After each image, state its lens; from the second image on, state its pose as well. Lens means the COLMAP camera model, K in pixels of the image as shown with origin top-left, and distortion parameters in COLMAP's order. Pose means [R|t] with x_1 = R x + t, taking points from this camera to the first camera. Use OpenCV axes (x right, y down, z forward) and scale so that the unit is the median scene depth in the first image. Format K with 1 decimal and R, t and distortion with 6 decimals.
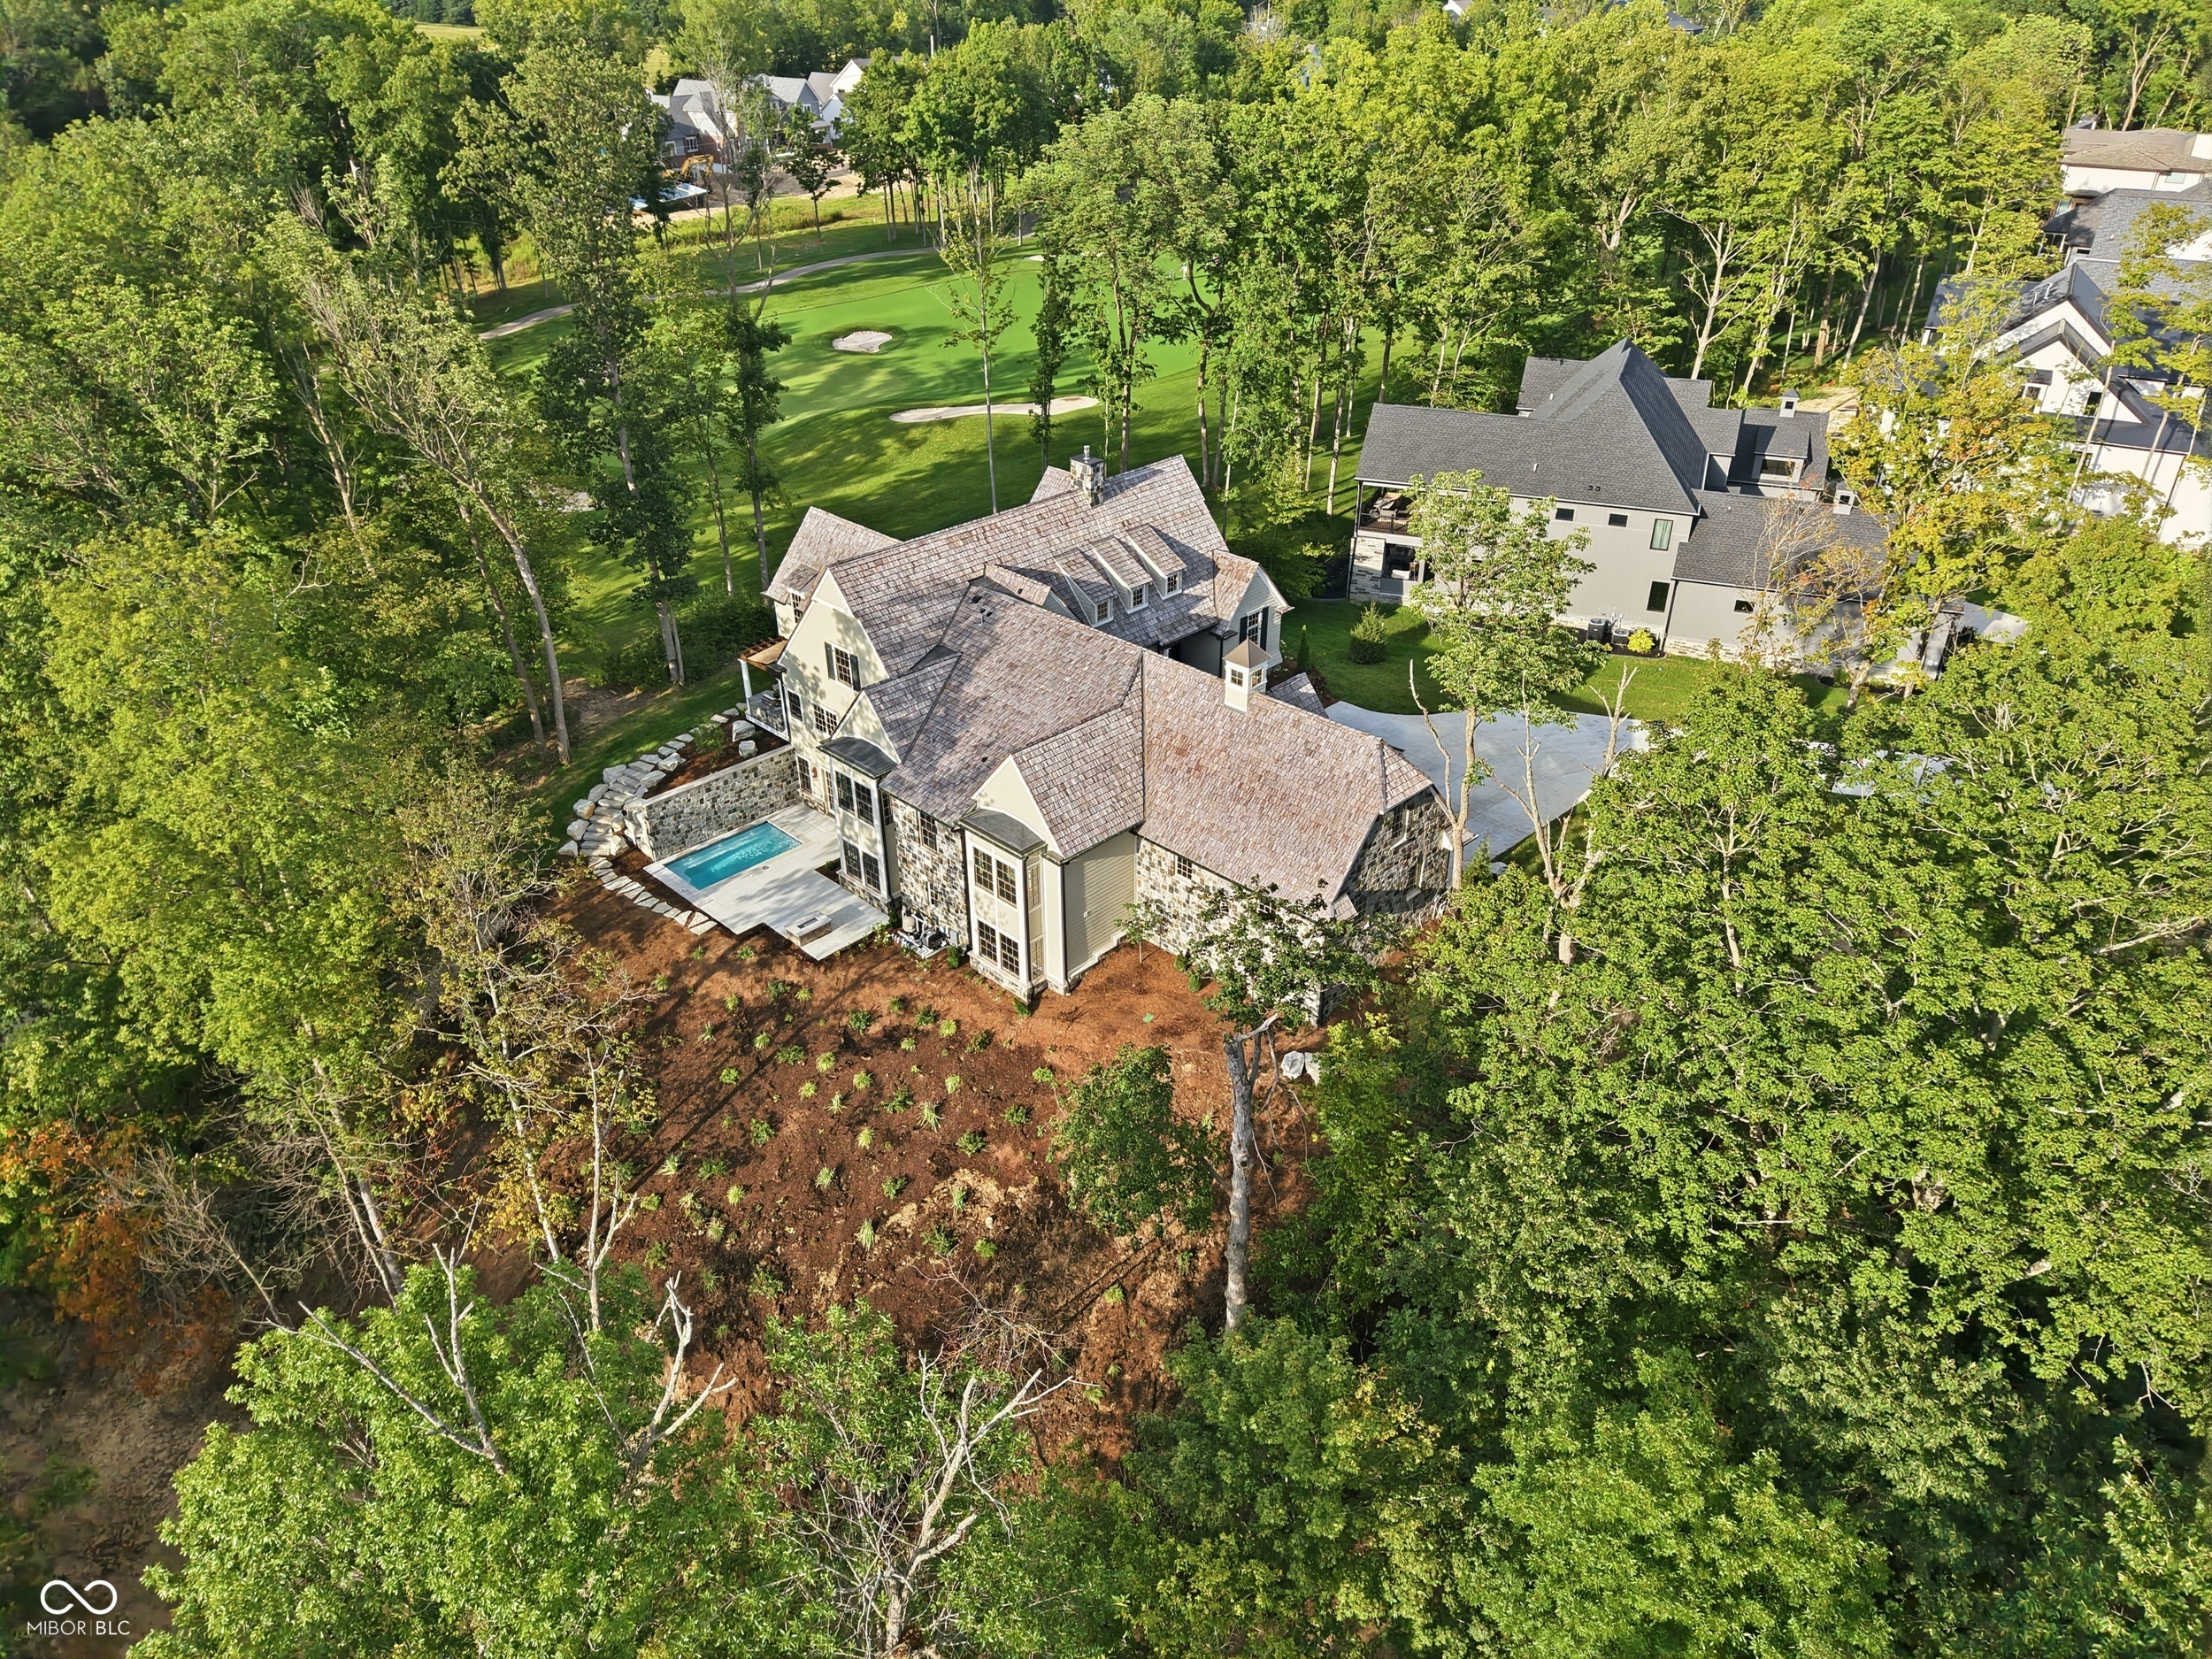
lens RADIAL K [[1472.2, 0, 1106.0], [0, 1472.2, 829.5], [0, 0, 1]] dist [0.087491, -0.128715]
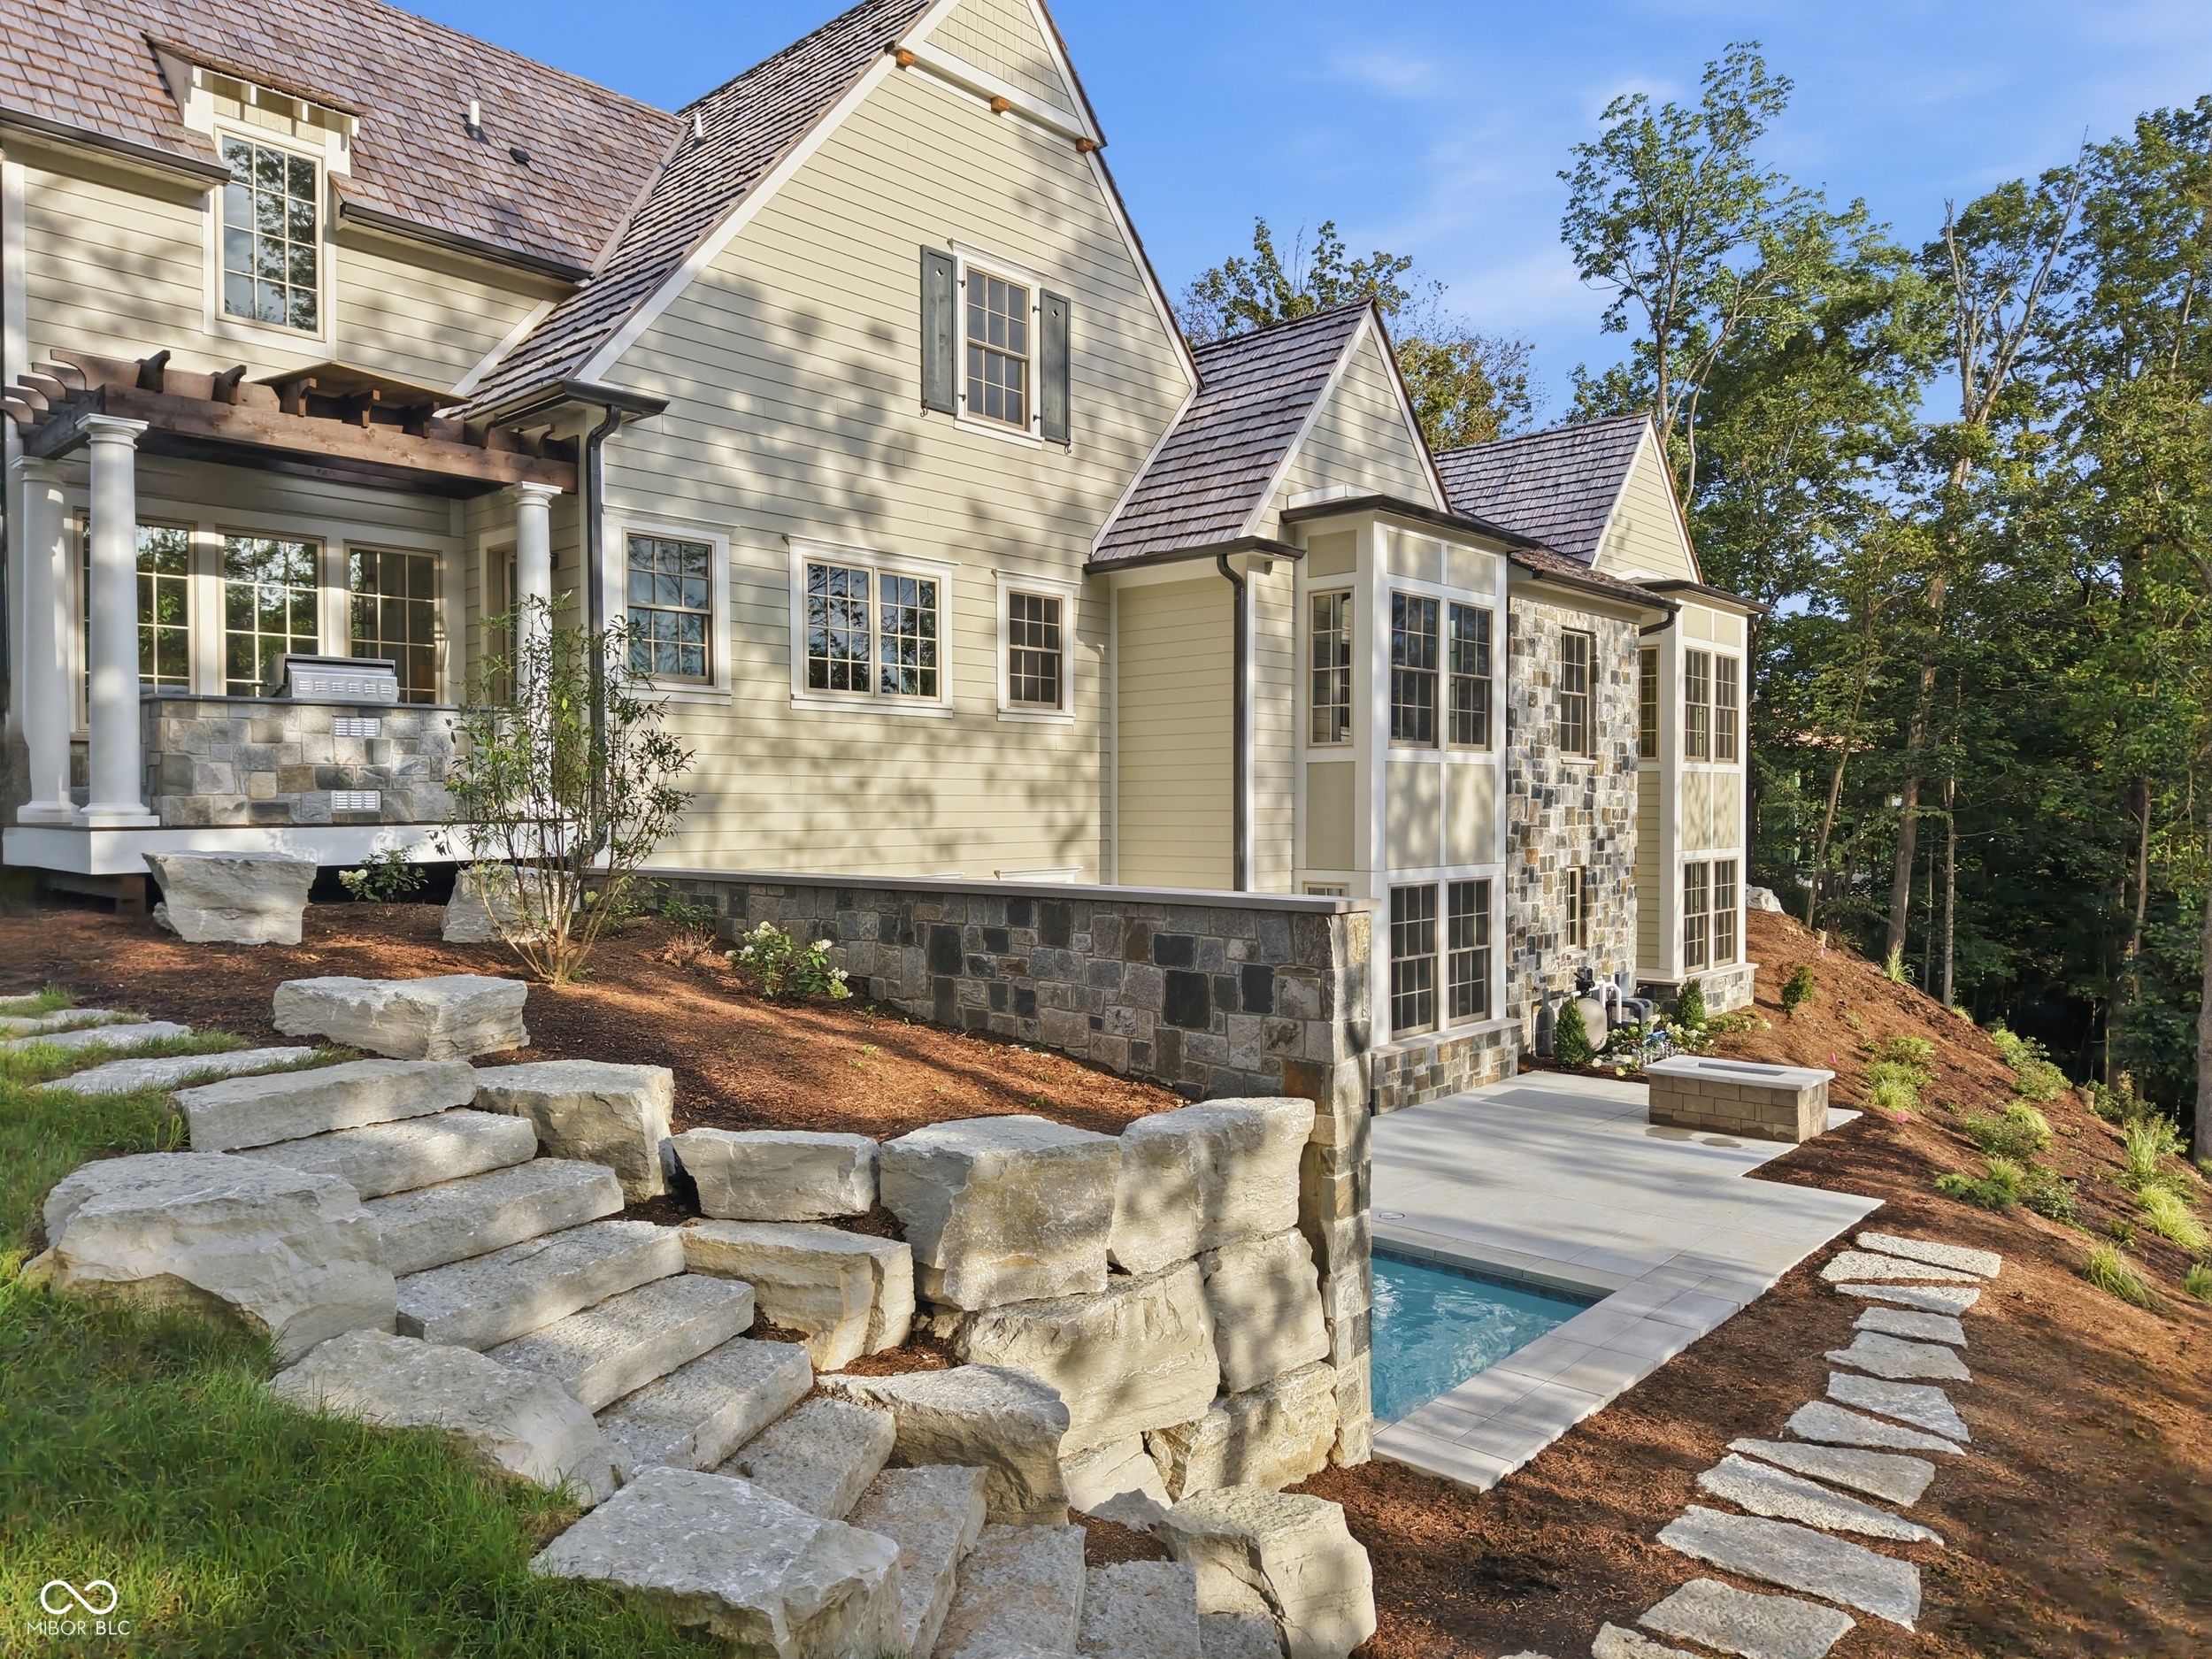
lens RADIAL K [[1487.8, 0, 1106.0], [0, 1487.8, 829.5], [0, 0, 1]] dist [0.048834, -0.045510]
pose [[-0.048198, -0.007433, 0.998810, -0.454839], [0.516163, 0.855919, 0.031277, -0.037736], [-0.855133, 0.517057, -0.037417, 1.072940]]
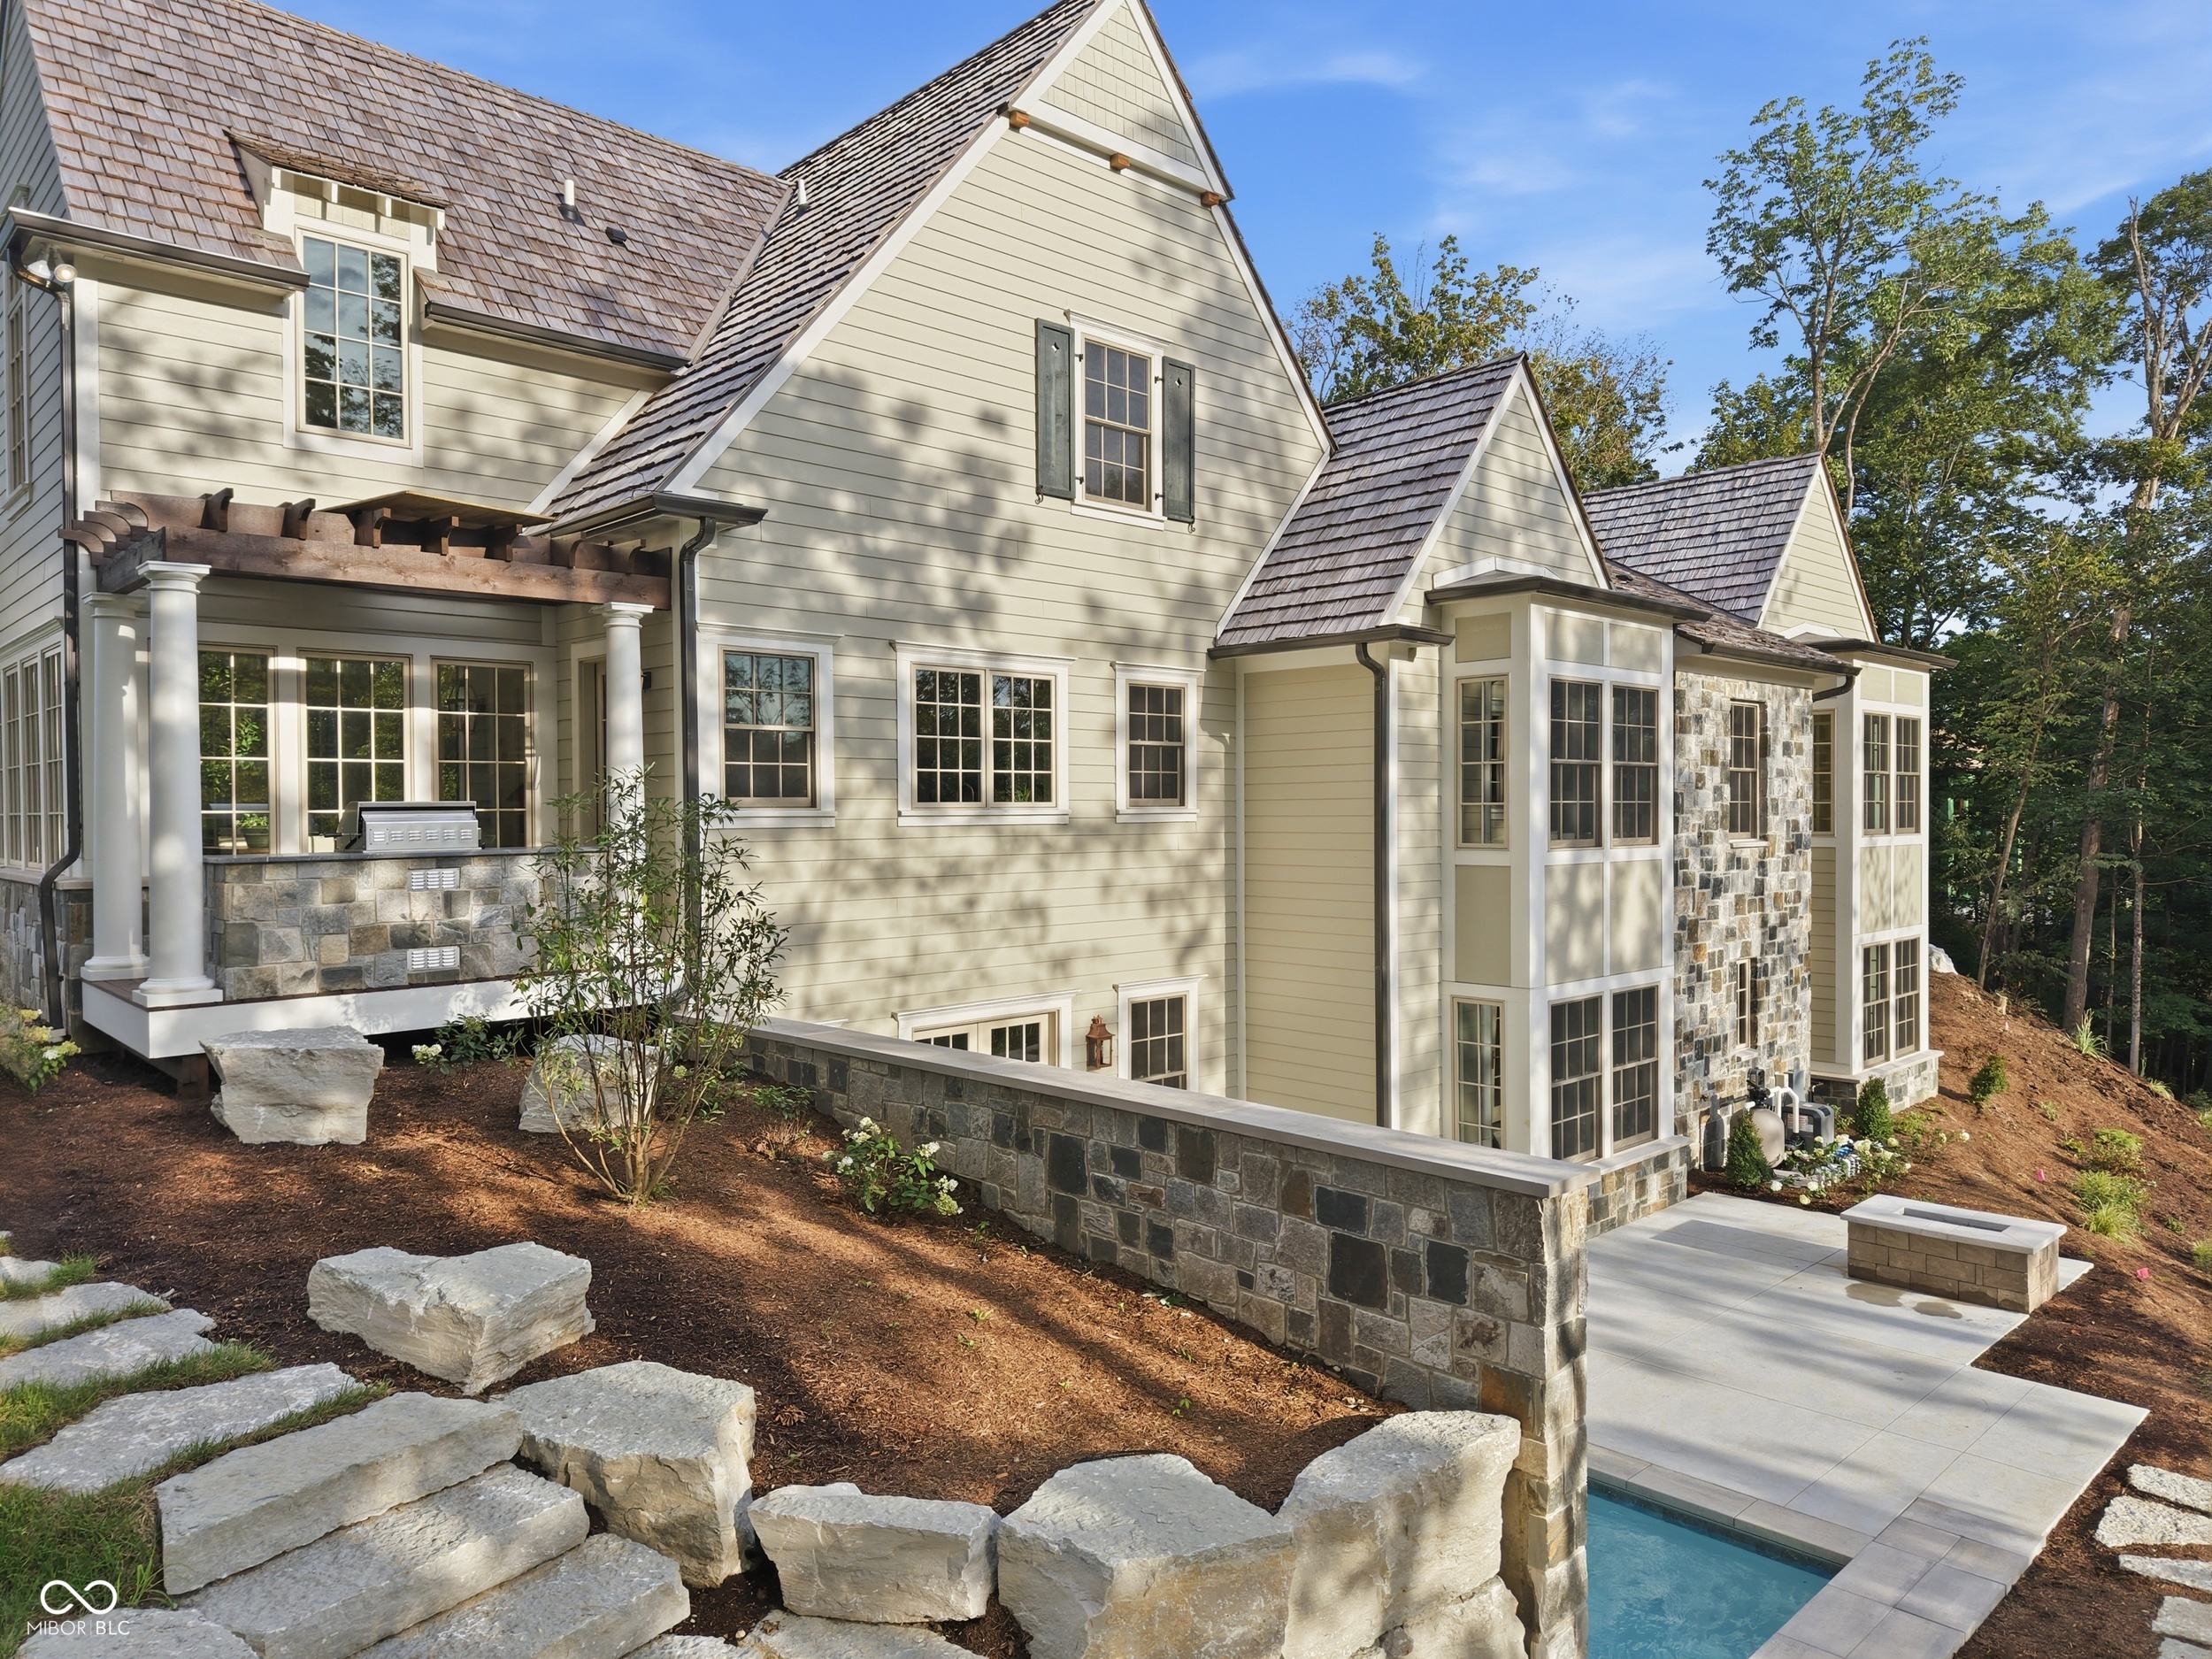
lens RADIAL K [[1488.7, 0, 1106.0], [0, 1488.7, 829.5], [0, 0, 1]] dist [0.037069, -0.026774]
pose [[0.022894, -0.005381, 0.999723, -0.434497], [0.517983, 0.855360, -0.007258, -0.054483], [-0.855085, 0.518006, 0.022370, 1.065958]]
